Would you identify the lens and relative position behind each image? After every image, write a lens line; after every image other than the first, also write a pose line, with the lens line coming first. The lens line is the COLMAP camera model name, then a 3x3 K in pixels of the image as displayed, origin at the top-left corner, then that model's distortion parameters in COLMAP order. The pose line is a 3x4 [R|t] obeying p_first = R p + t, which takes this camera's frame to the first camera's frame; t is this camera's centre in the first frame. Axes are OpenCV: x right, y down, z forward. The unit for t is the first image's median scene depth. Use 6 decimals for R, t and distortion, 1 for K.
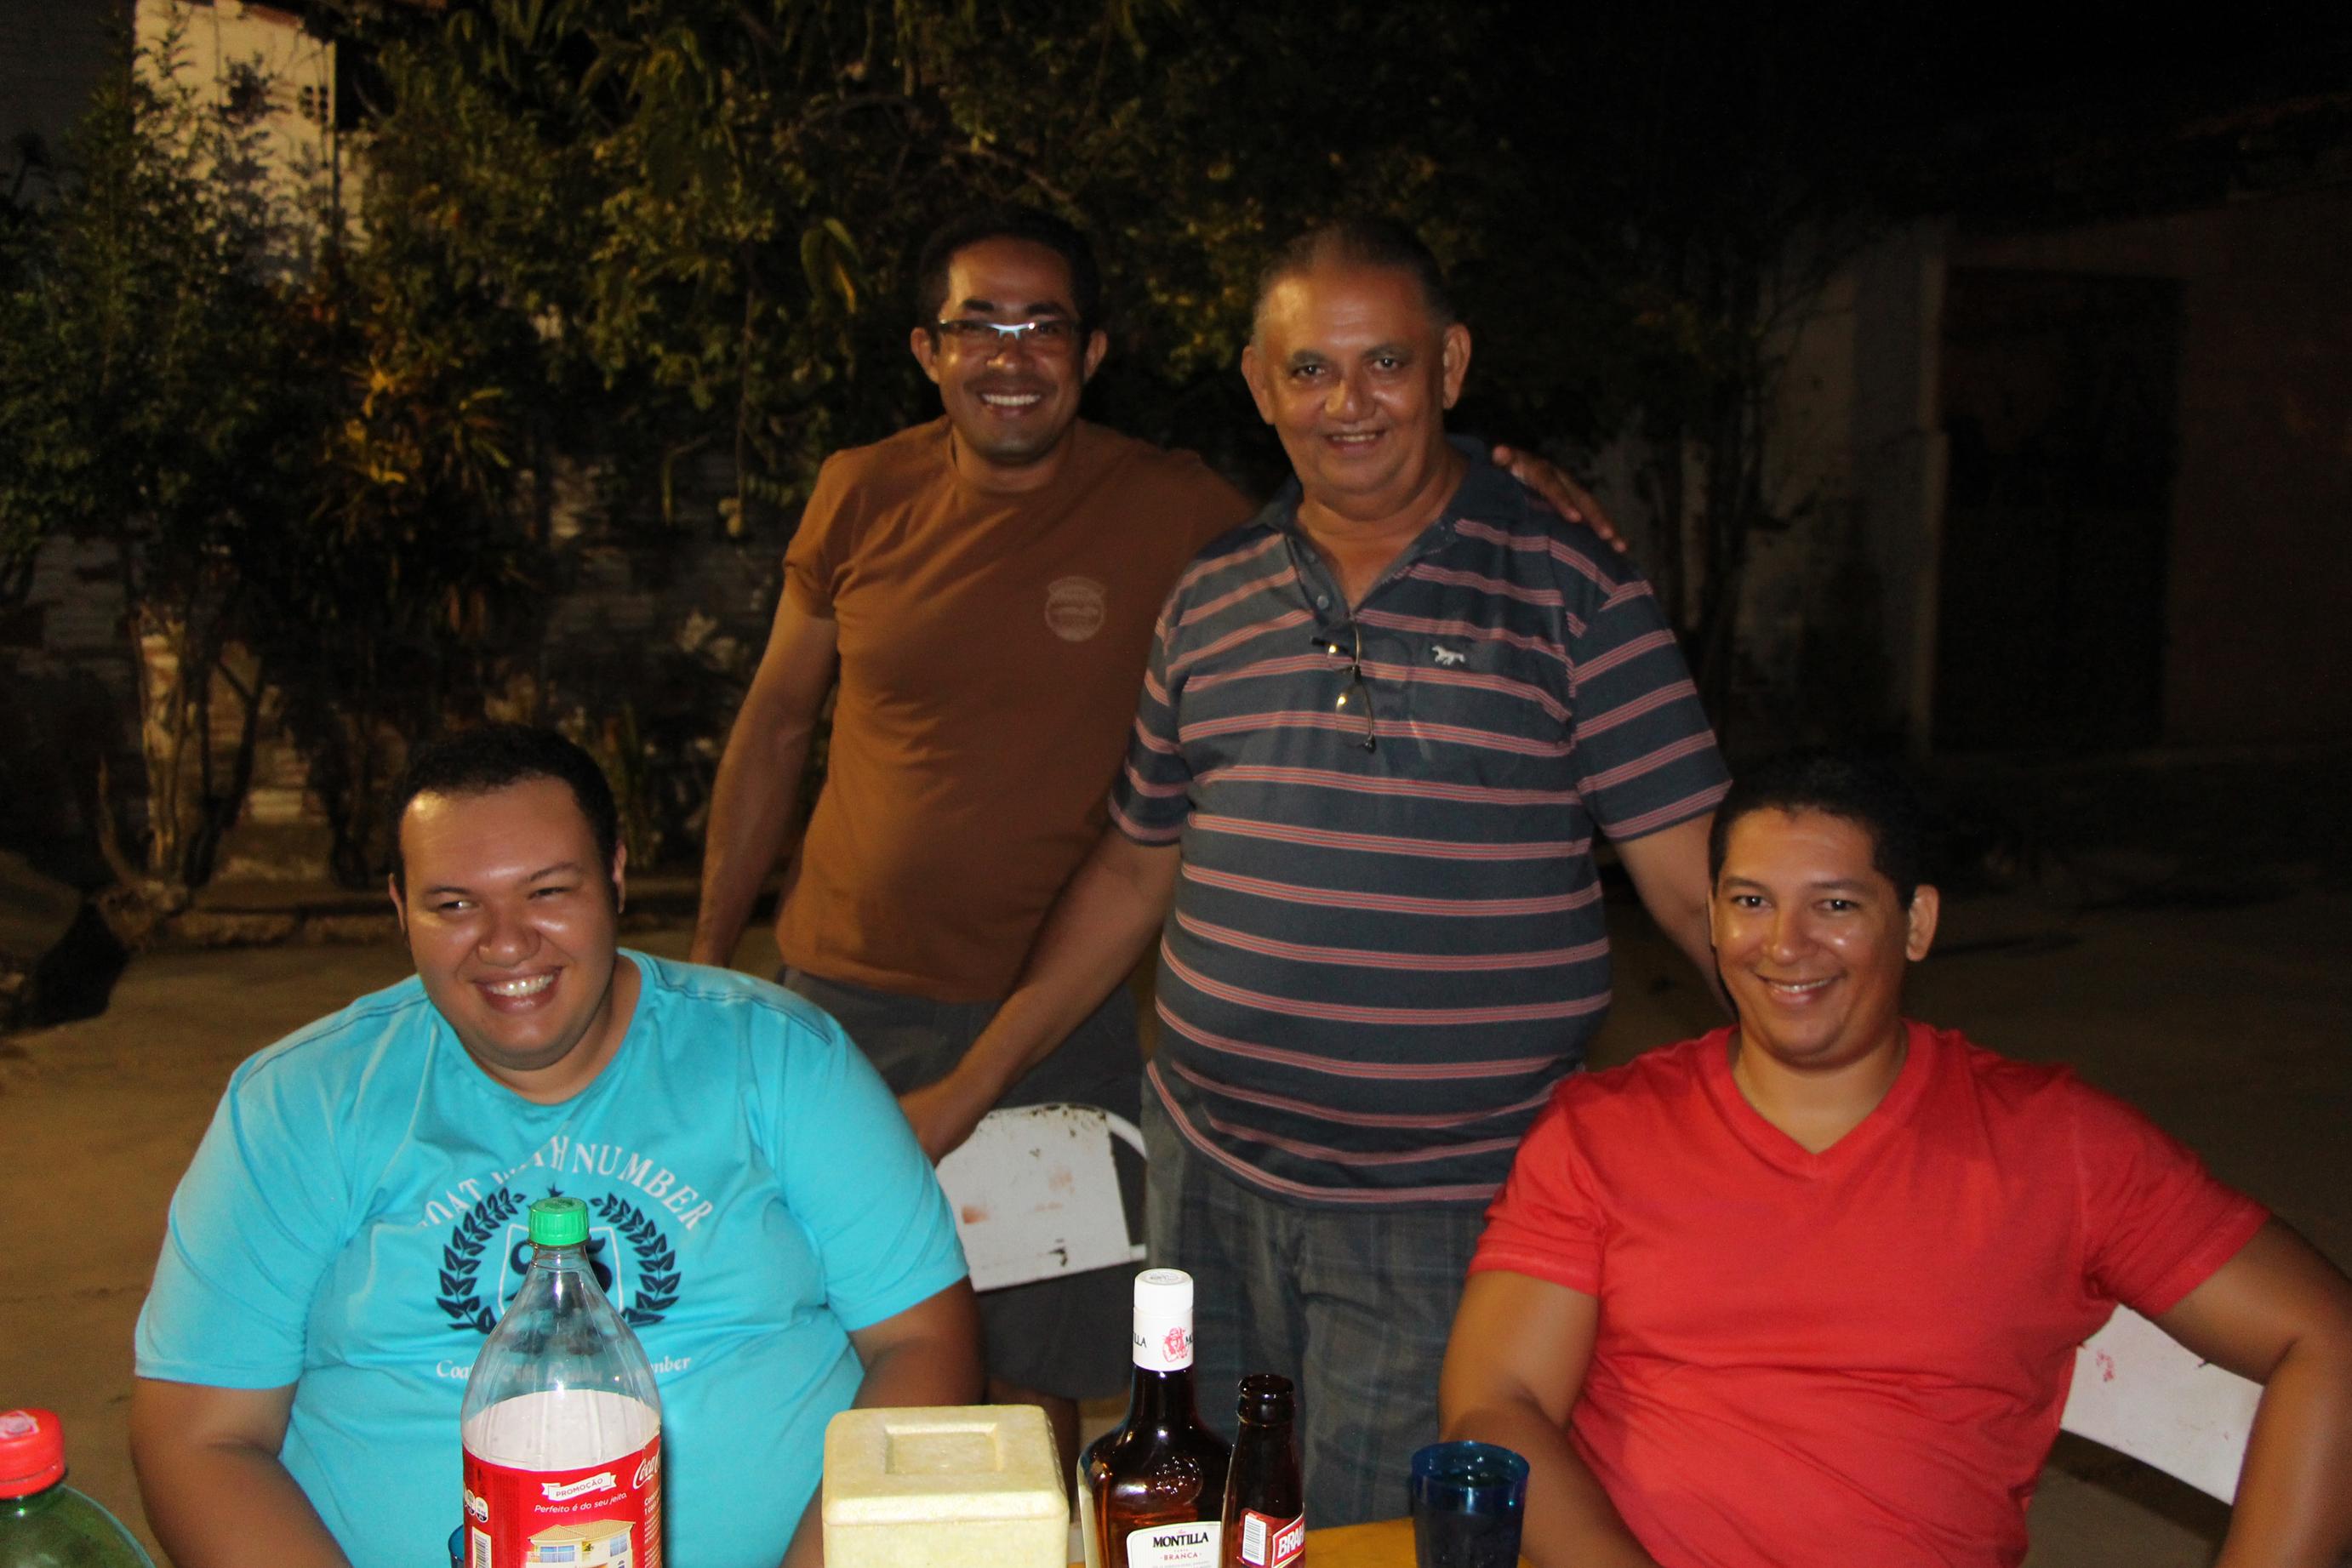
lens RADIAL K [[2220.7, 0, 1176.0], [0, 2220.7, 784.0], [0, 0, 1]] dist [-0.160456, 0.293175]
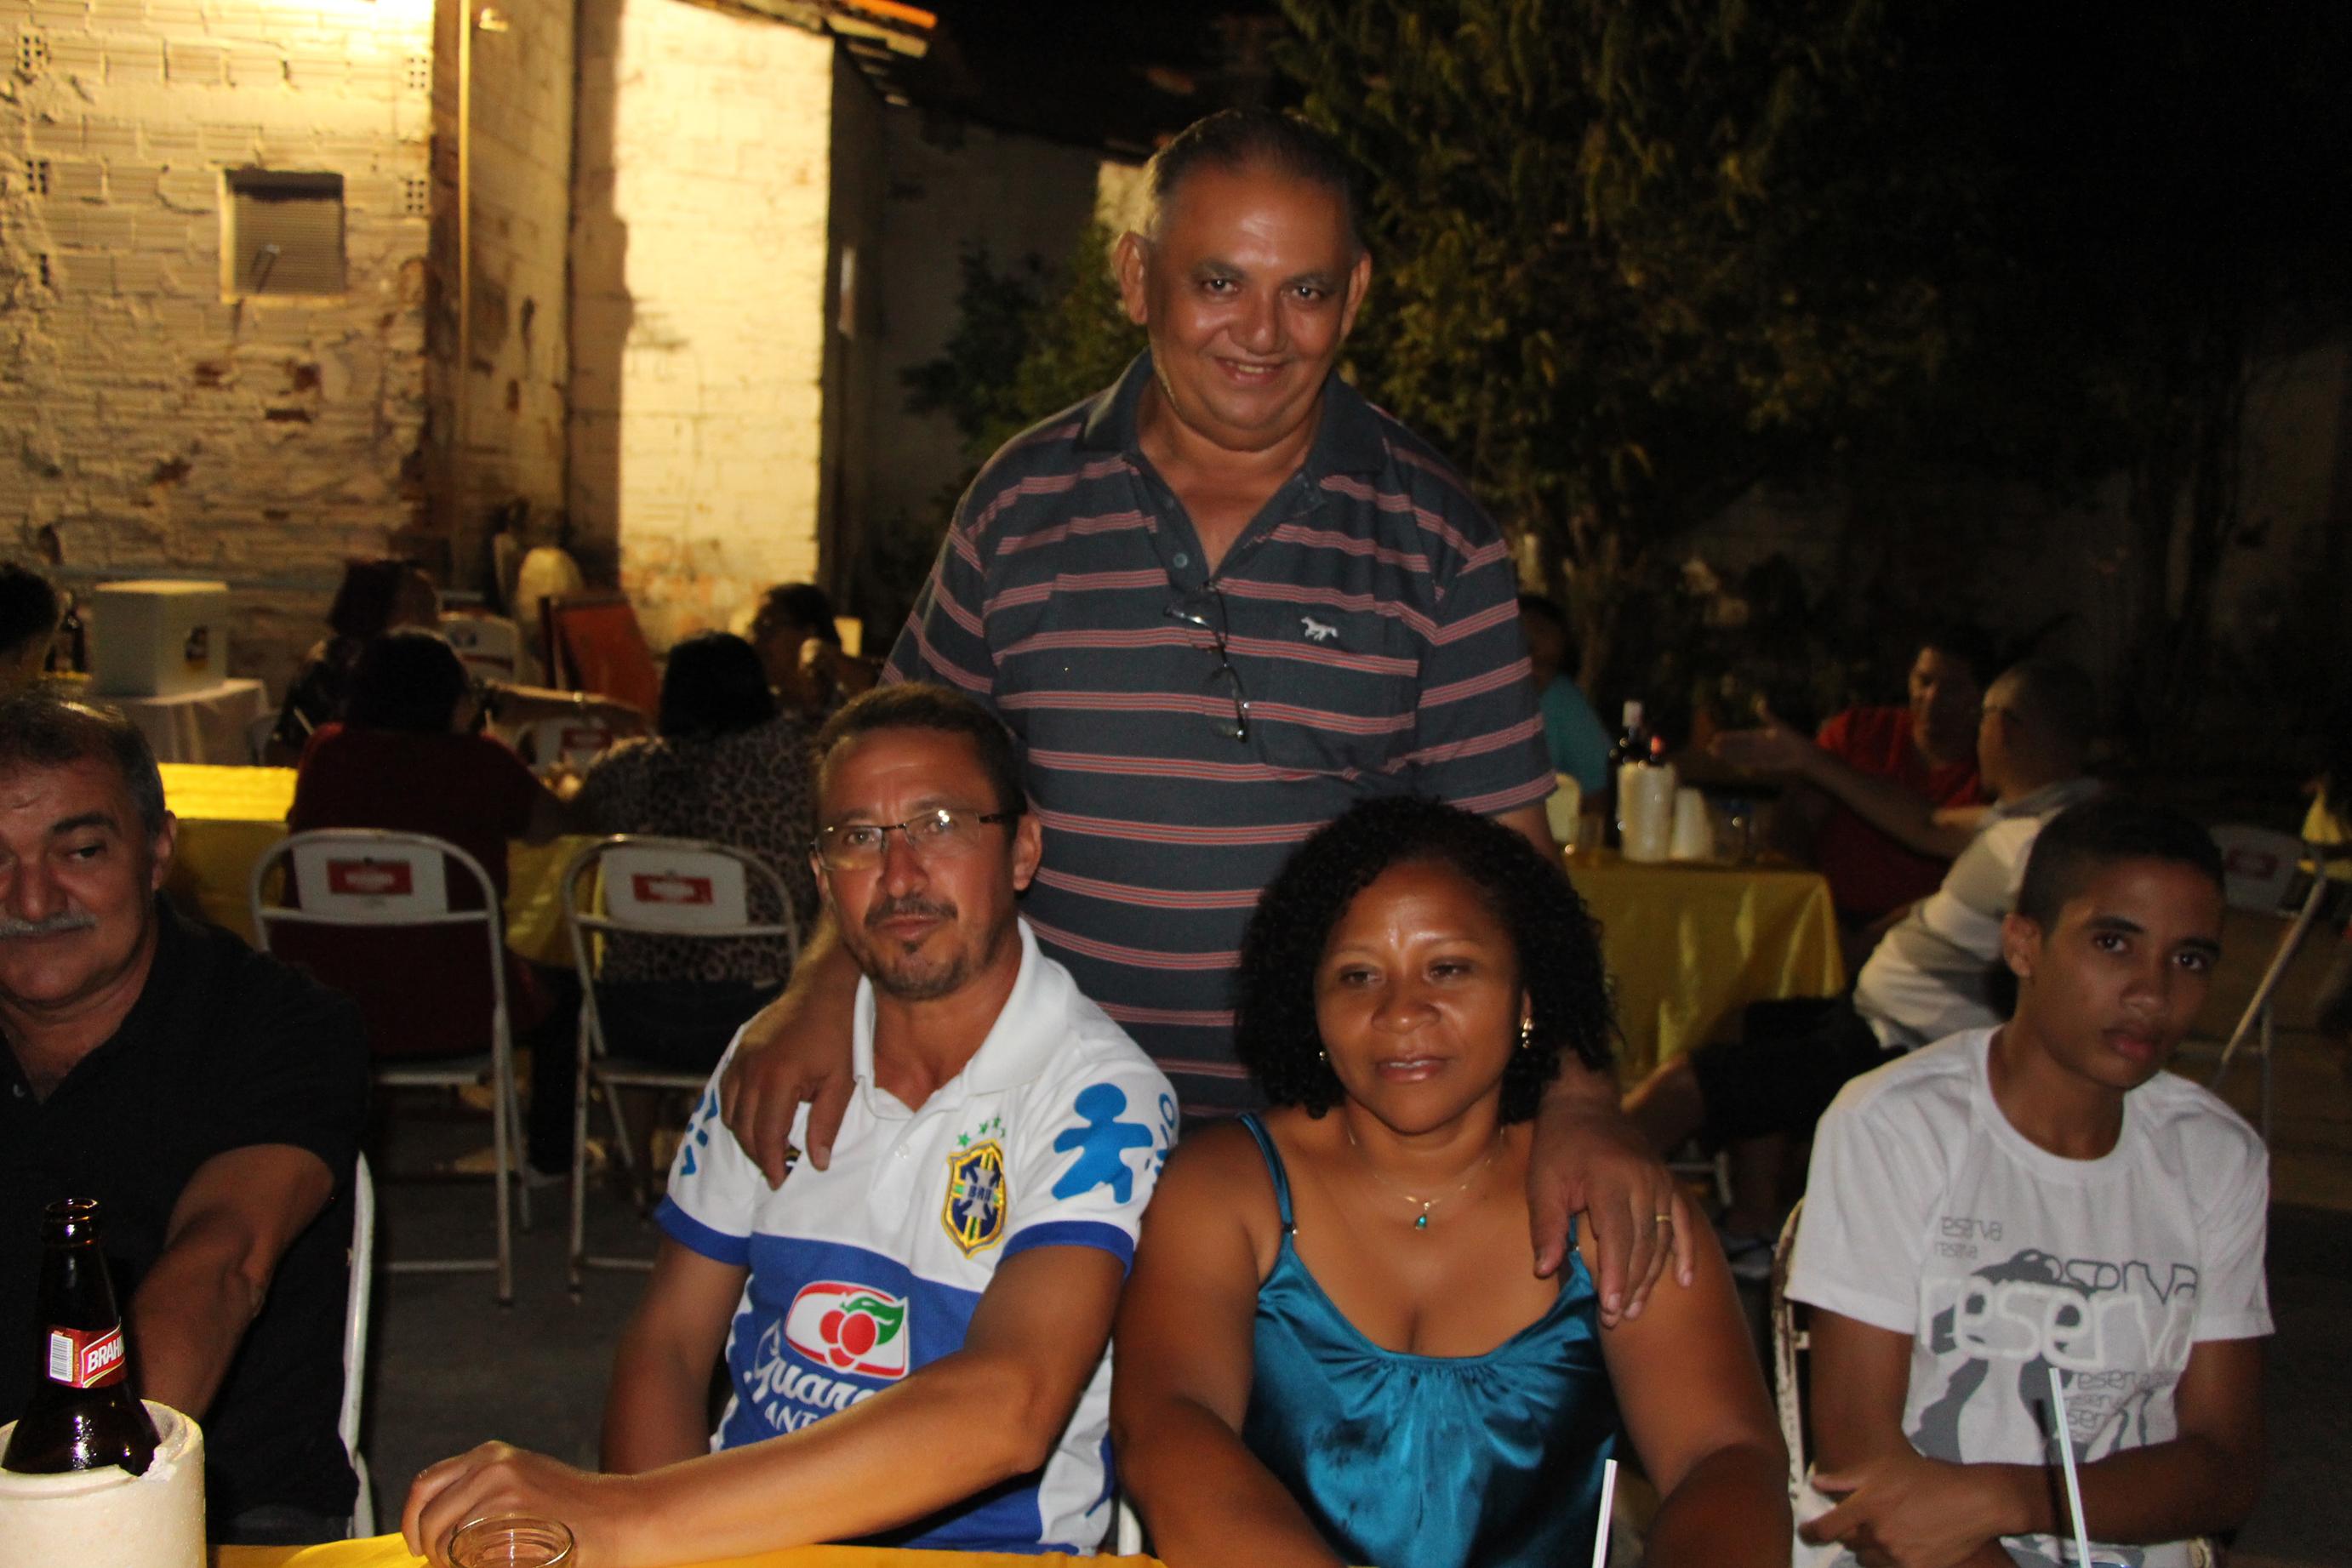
lens RADIAL K [[2135.6, 0, 1176.0], [0, 2135.6, 784.0], [0, 0, 1]] dist [-0.169921, 0.231145]
pose [[0.953486, 0.066677, -0.293972, 0.054141], [-0.065101, 0.997764, 0.015156, 0.060019], [0.294325, 0.004687, 0.955694, -0.456523]]
